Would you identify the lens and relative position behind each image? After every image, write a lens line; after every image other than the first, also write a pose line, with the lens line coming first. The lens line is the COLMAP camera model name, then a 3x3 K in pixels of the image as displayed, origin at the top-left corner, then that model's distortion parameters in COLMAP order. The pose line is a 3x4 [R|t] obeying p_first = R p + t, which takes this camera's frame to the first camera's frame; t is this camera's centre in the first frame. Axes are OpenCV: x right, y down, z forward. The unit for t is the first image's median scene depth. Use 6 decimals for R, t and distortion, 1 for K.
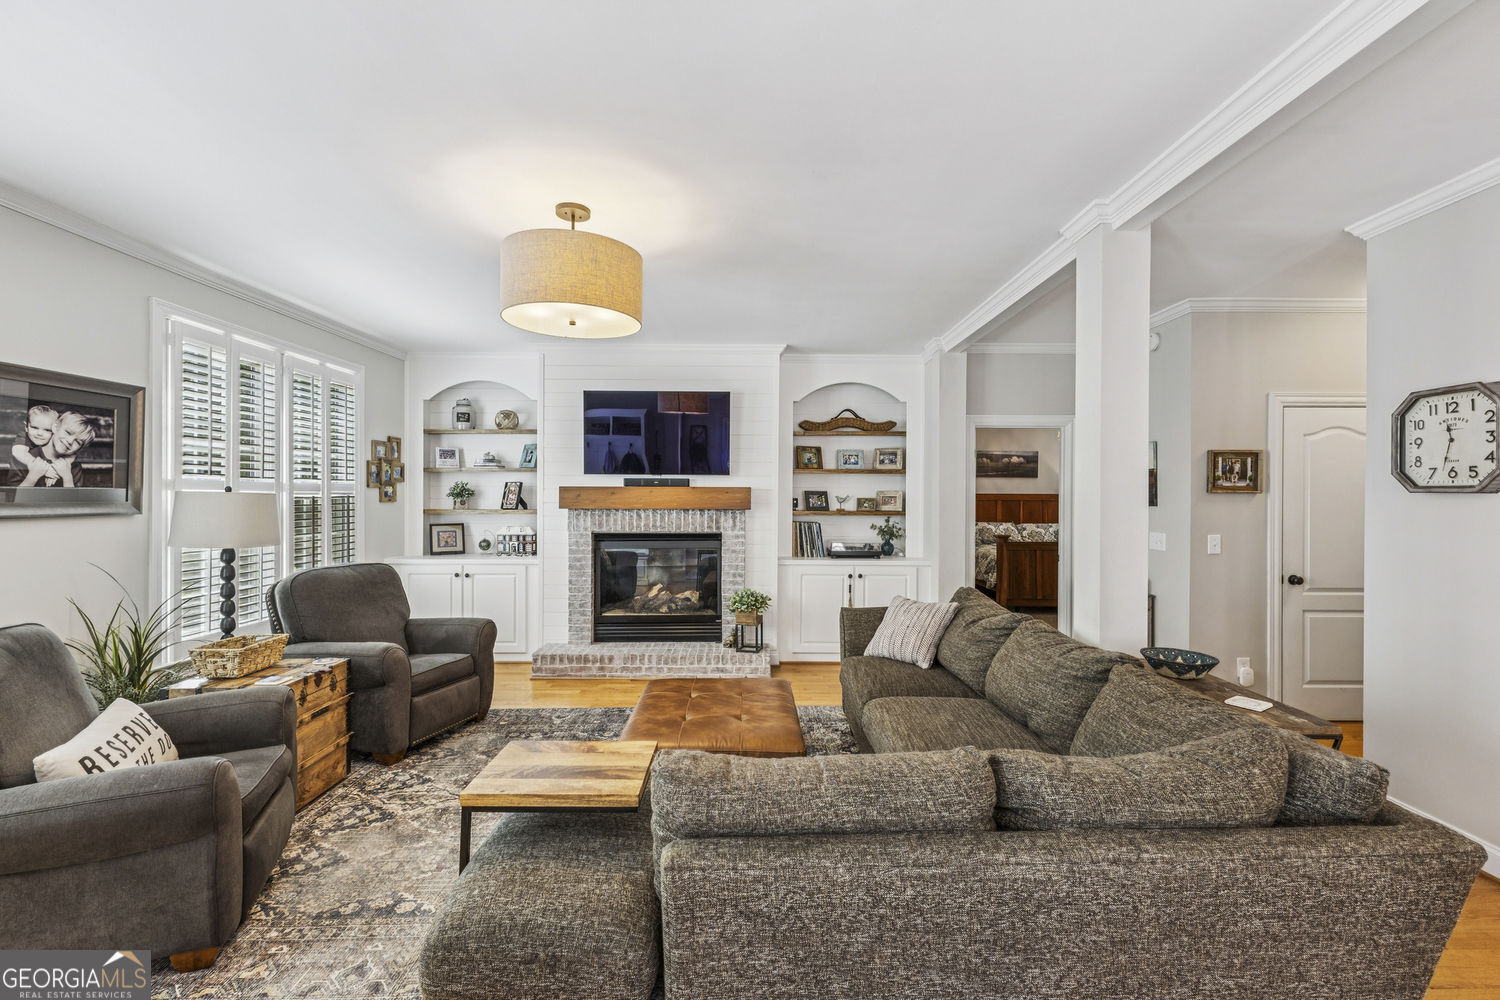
lens RADIAL K [[646.0, 0, 753.6], [0, 646.0, 498.3], [0, 0, 1]] dist [0.005287, -0.003840]
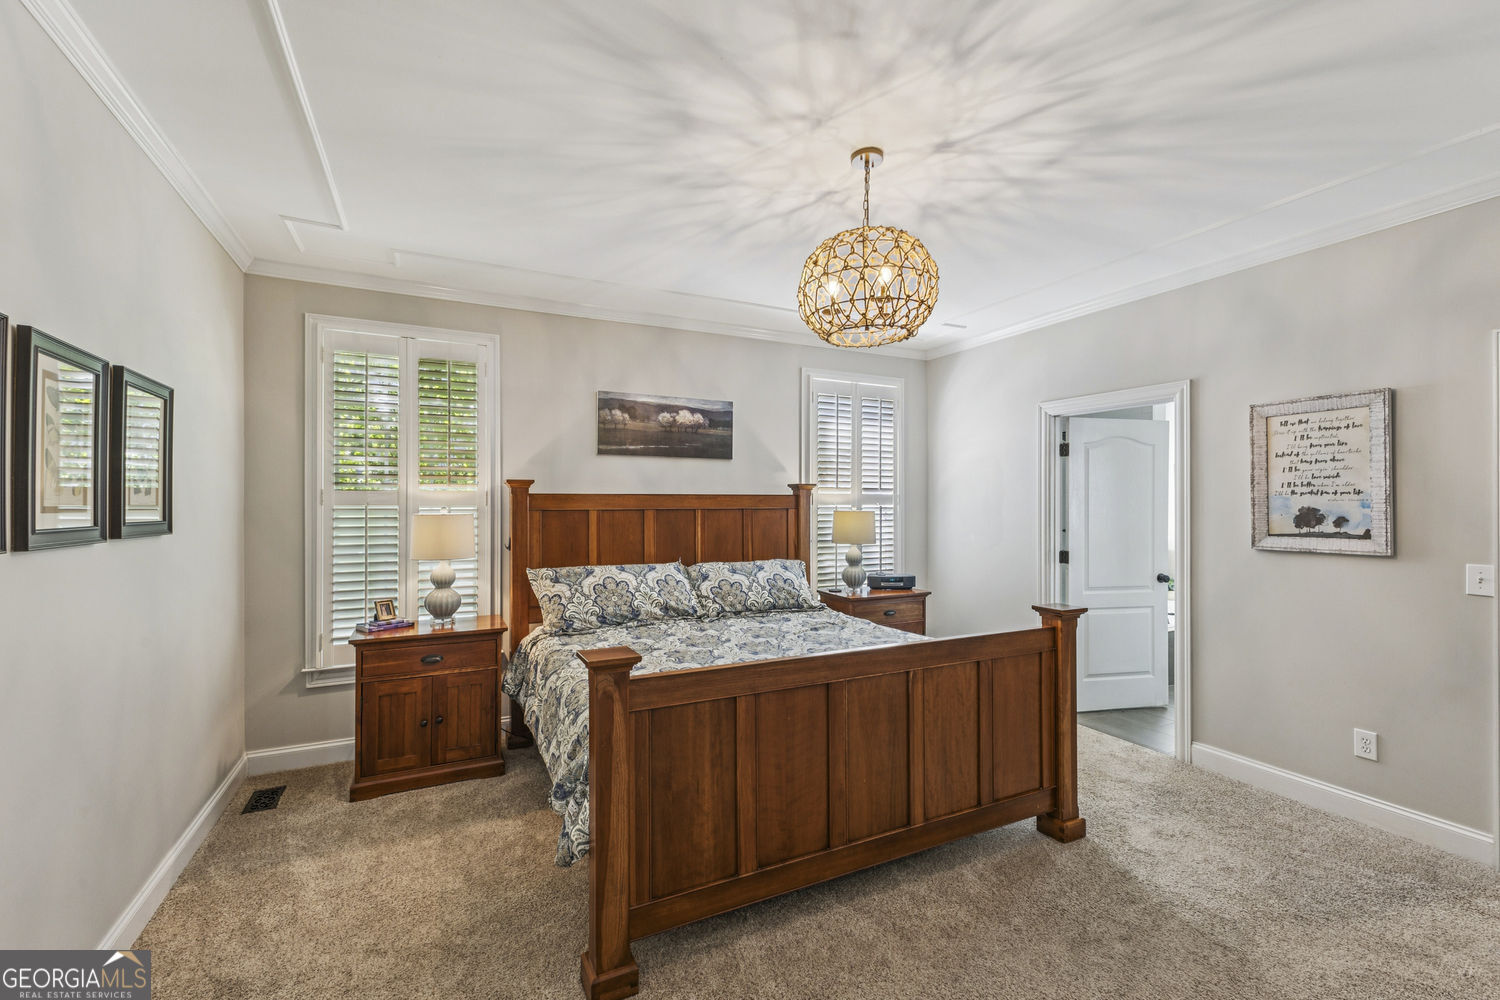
lens RADIAL K [[646.0, 0, 751.9], [0, 646.0, 503.2], [0, 0, 1]] dist [0.005287, -0.003840]
pose [[0.898665, 0.000055, 0.438635, 0.253654], [0.002518, 0.999983, -0.005284, 0.000883], [-0.438628, 0.005853, 0.898650, 0.588270]]
